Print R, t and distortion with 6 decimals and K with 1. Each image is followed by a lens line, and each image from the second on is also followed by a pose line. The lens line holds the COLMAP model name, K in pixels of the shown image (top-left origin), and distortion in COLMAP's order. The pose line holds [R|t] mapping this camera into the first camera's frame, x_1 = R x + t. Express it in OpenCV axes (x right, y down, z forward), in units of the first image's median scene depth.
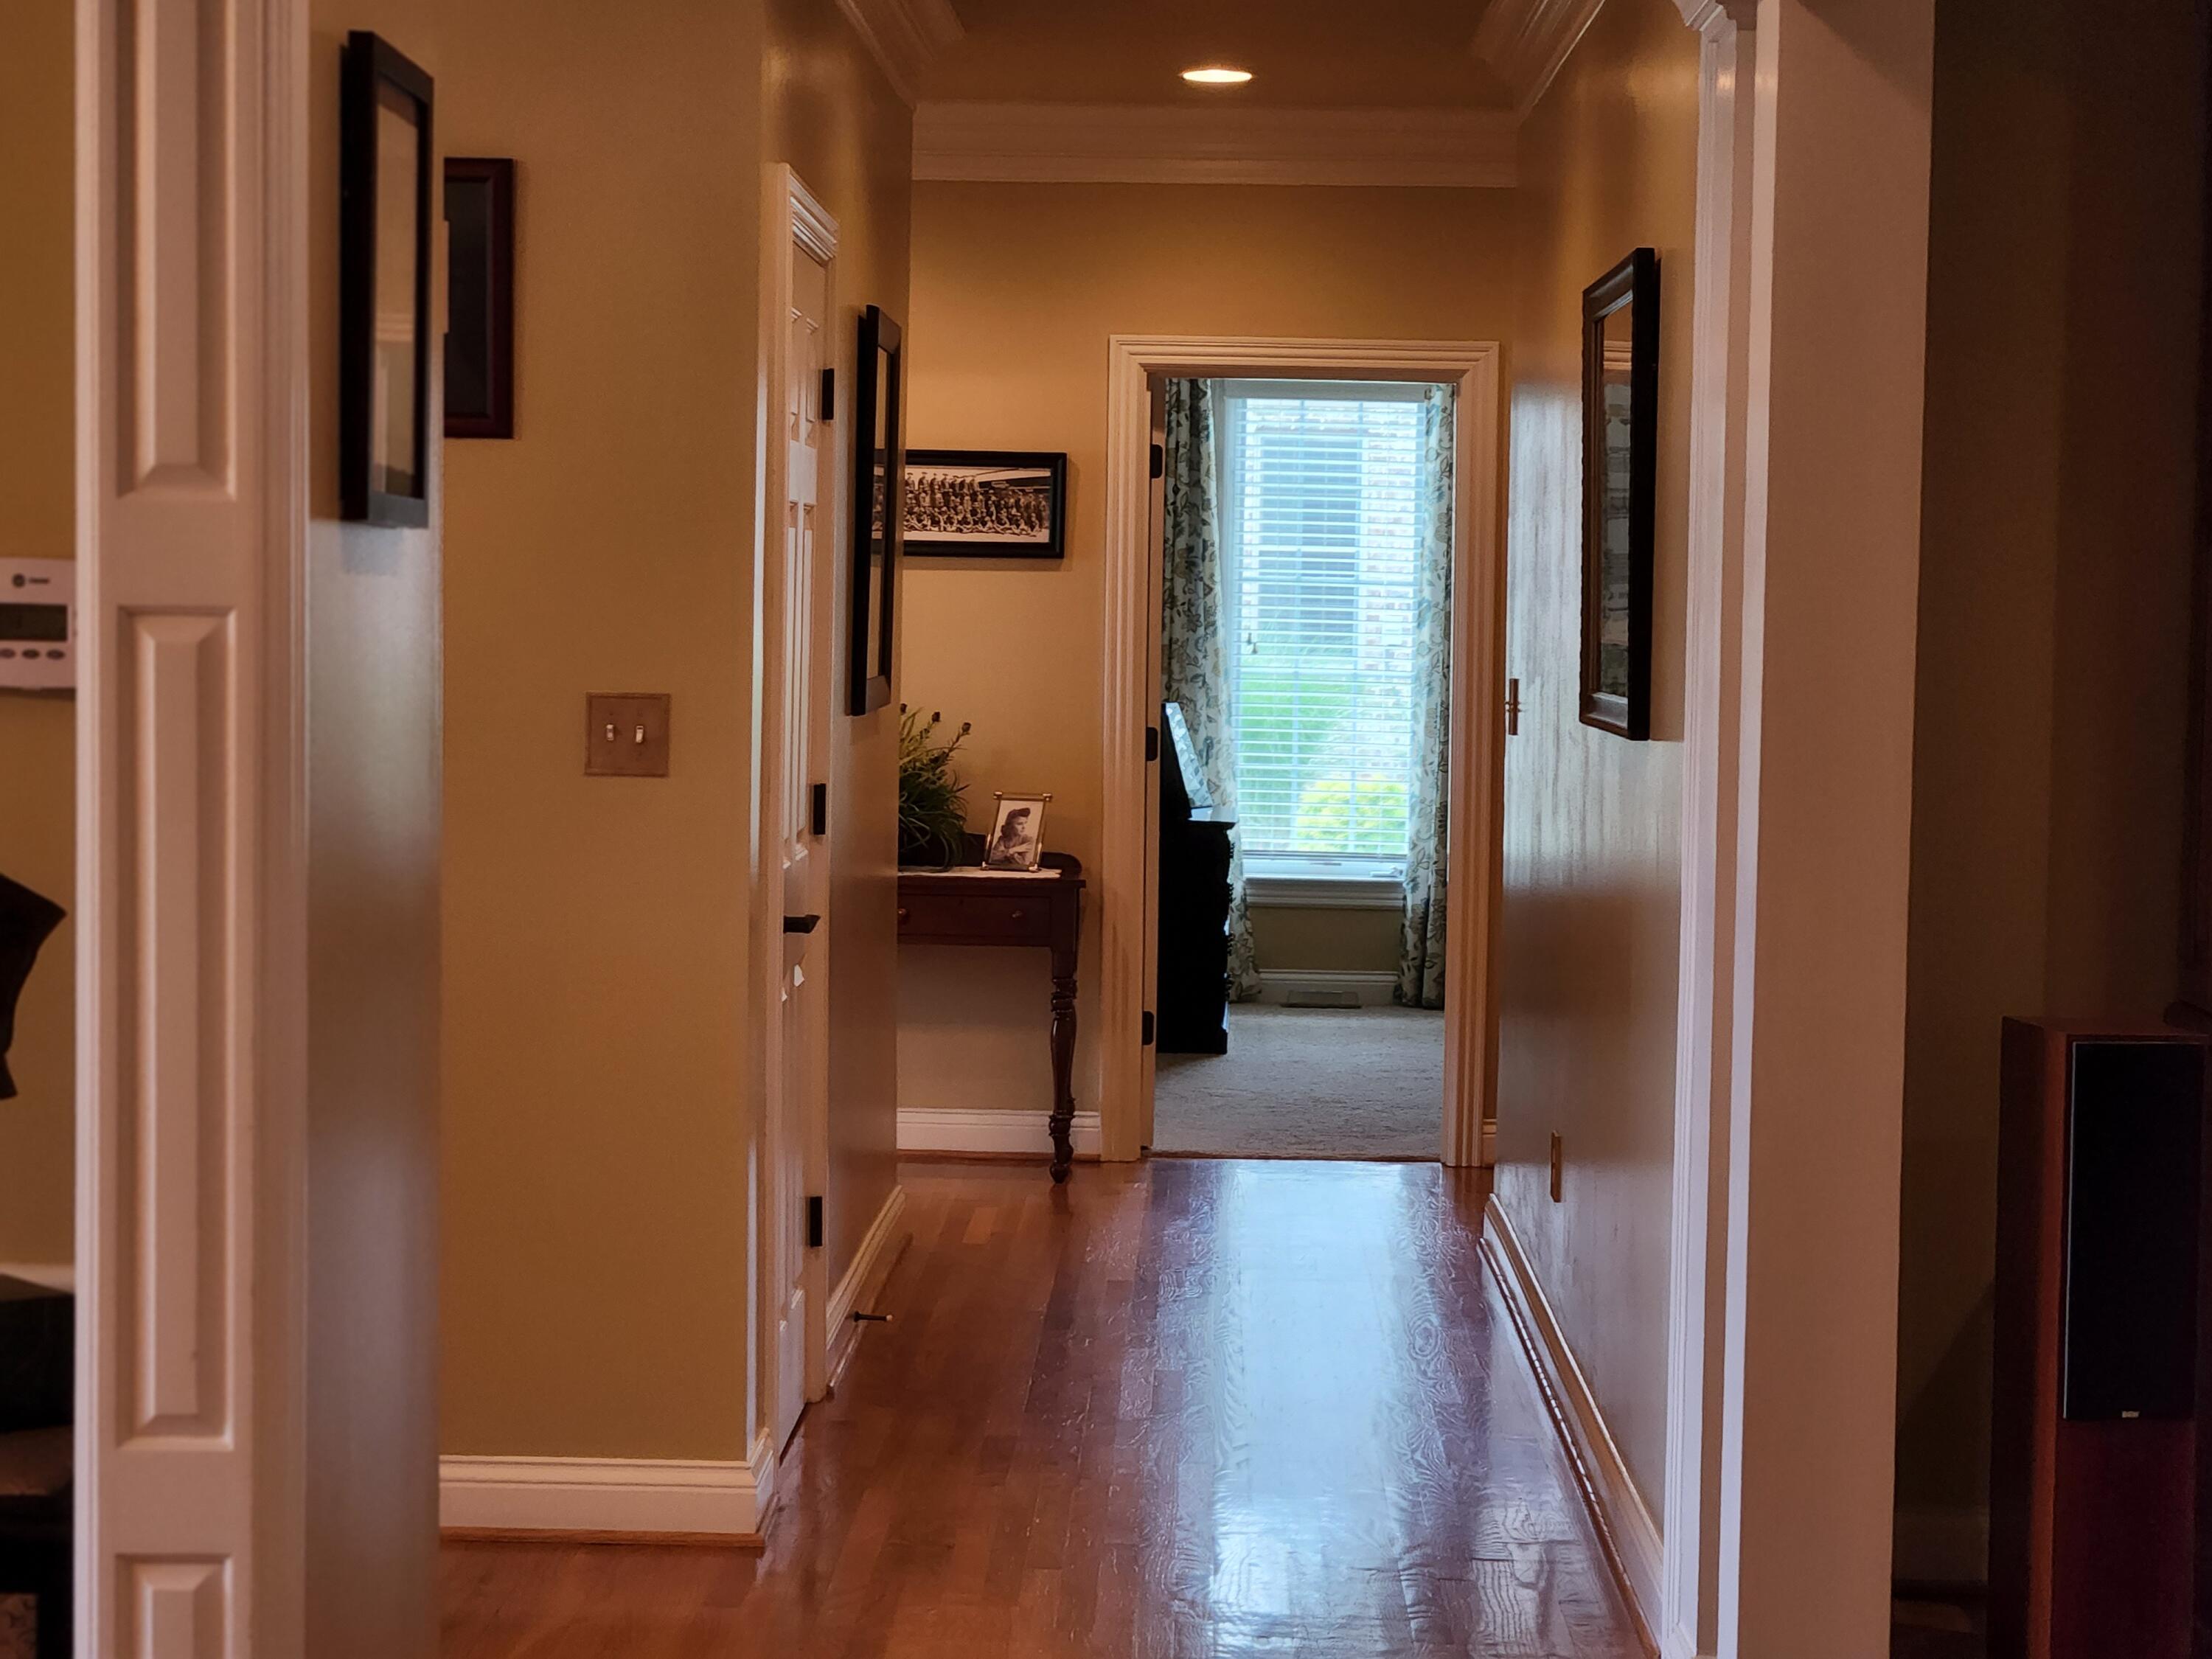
lens RADIAL K [[4443.2, 0, 1100.3], [0, 4443.2, 832.1], [0, 0, 1]] dist [-0.708771, 0.000000]
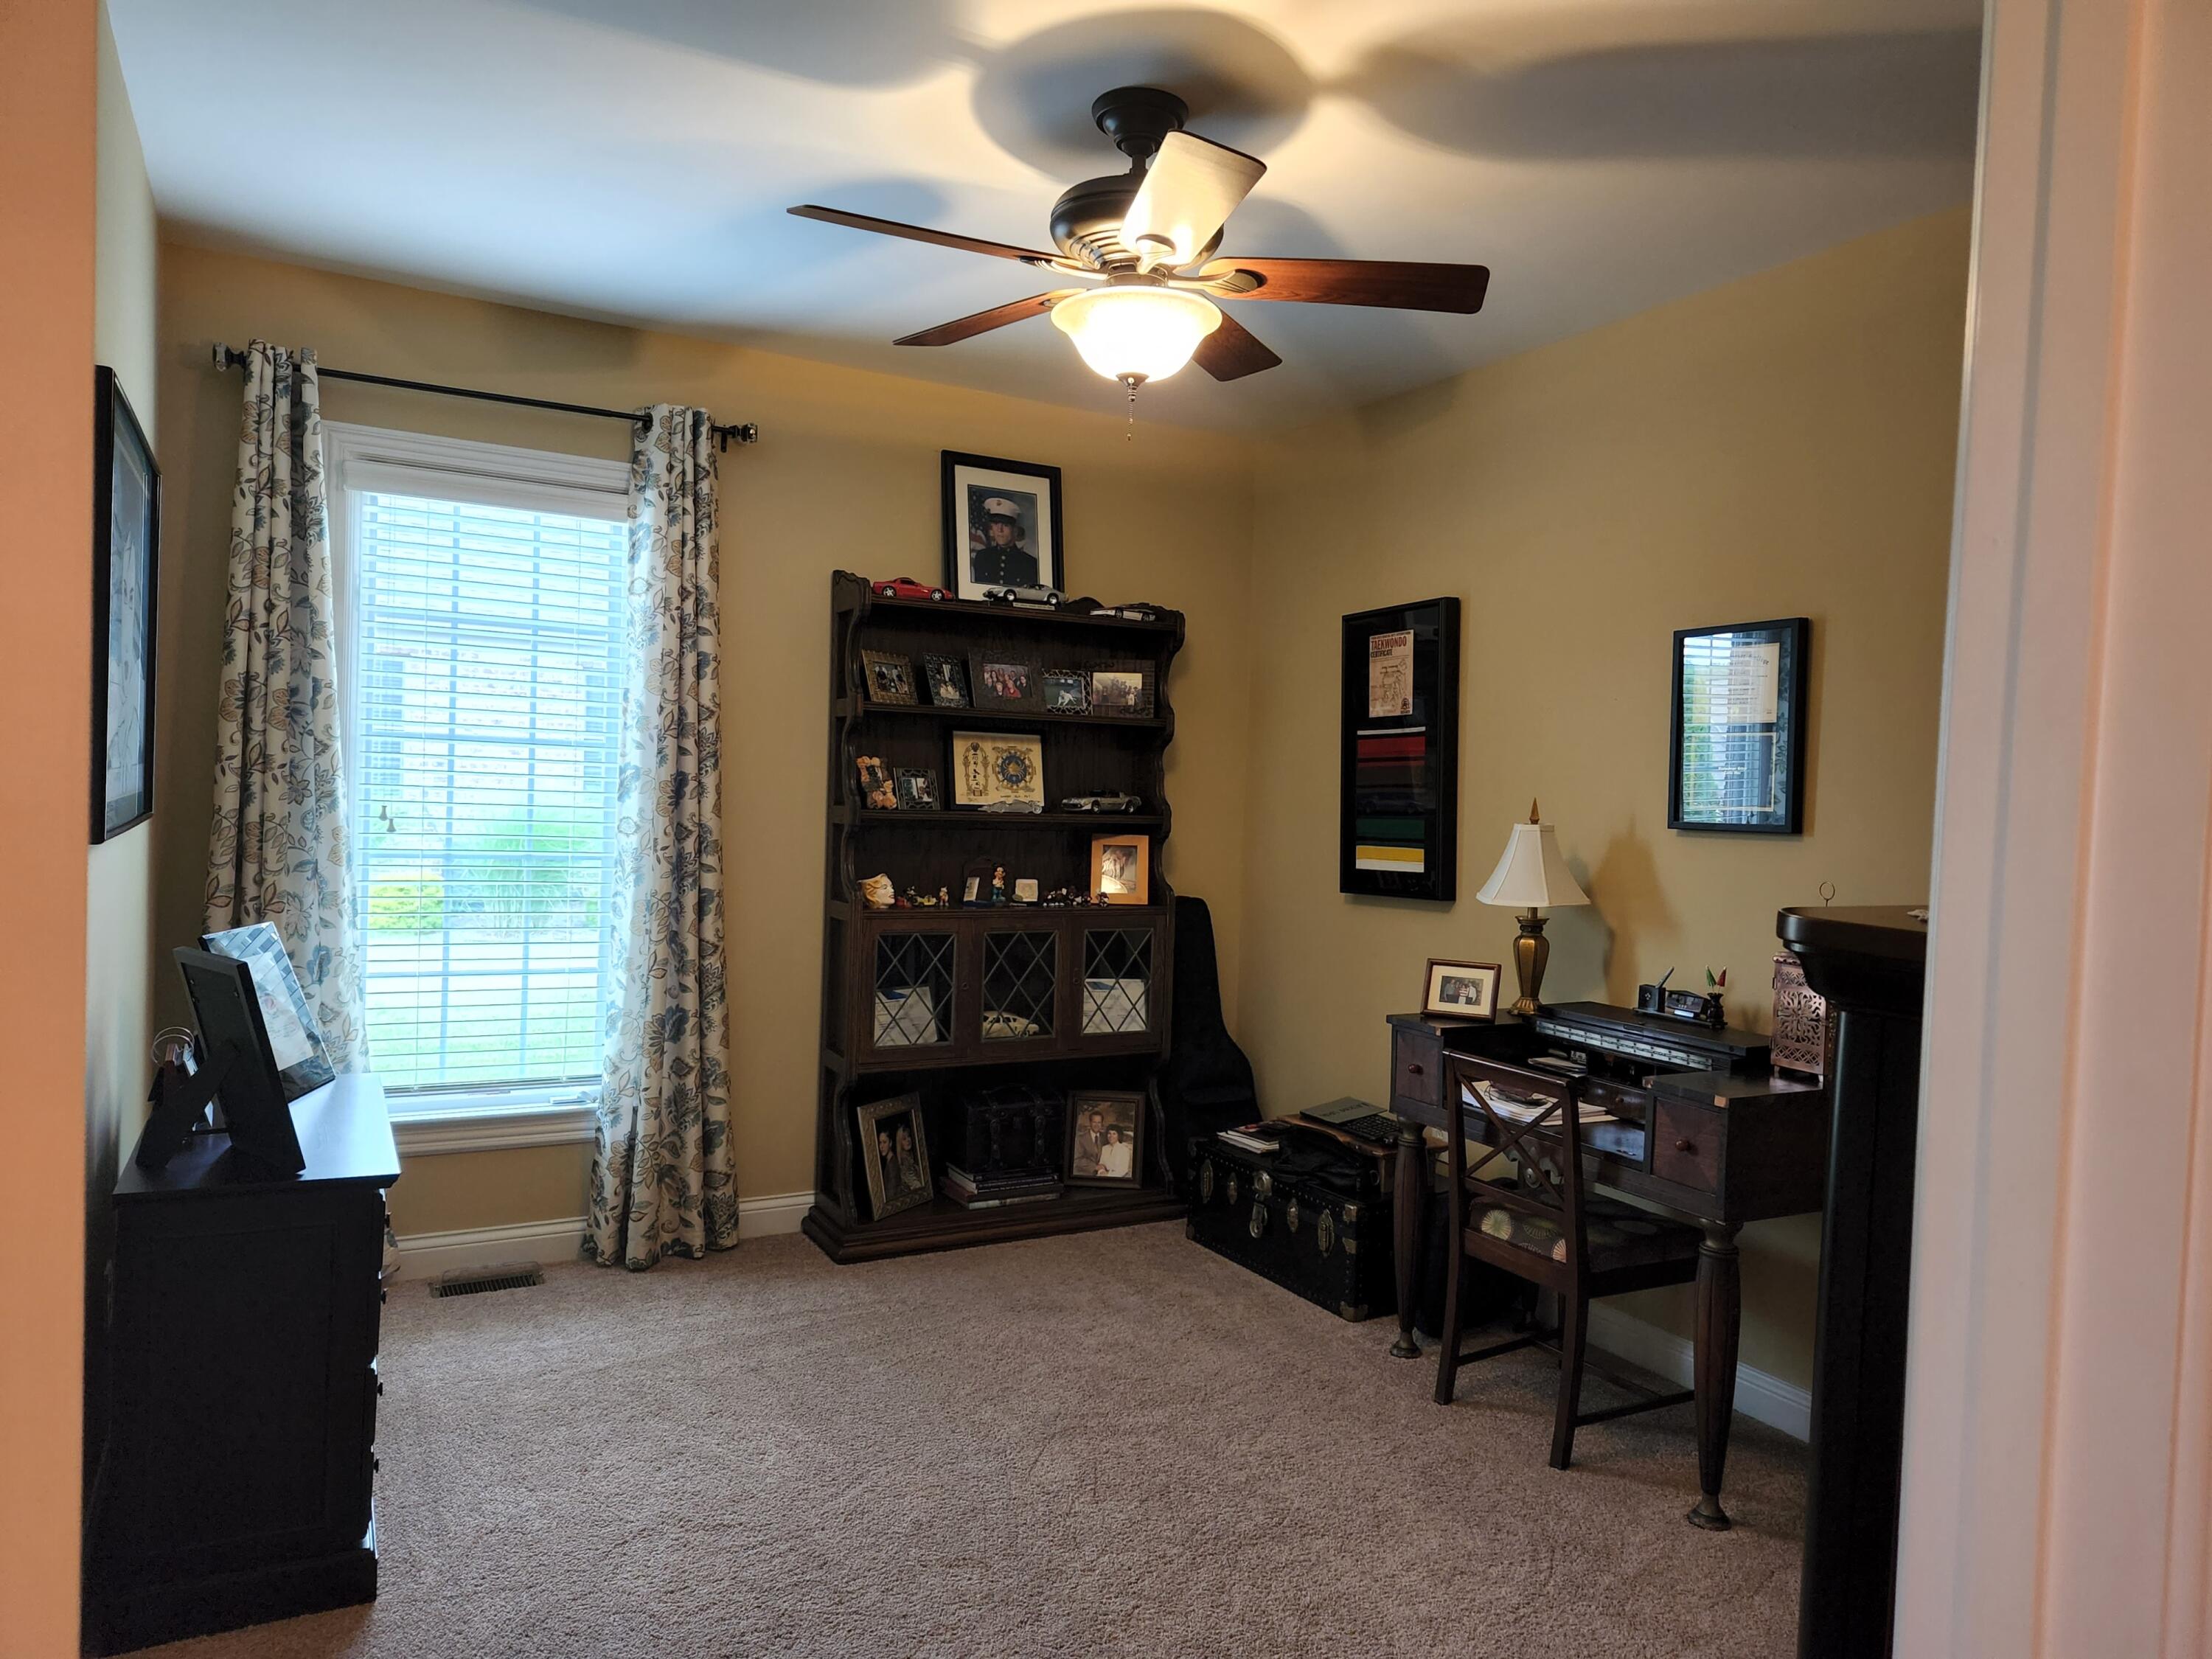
lens RADIAL K [[1485.0, 0, 1109.6], [0, 1485.0, 826.3], [0, 0, 1]] dist [0.058628, -0.006668]
pose [[0.866511, -0.002361, 0.499153, 0.012596], [0.010486, 0.999854, -0.013474, -0.036796], [-0.499049, 0.016910, 0.866409, 0.718048]]
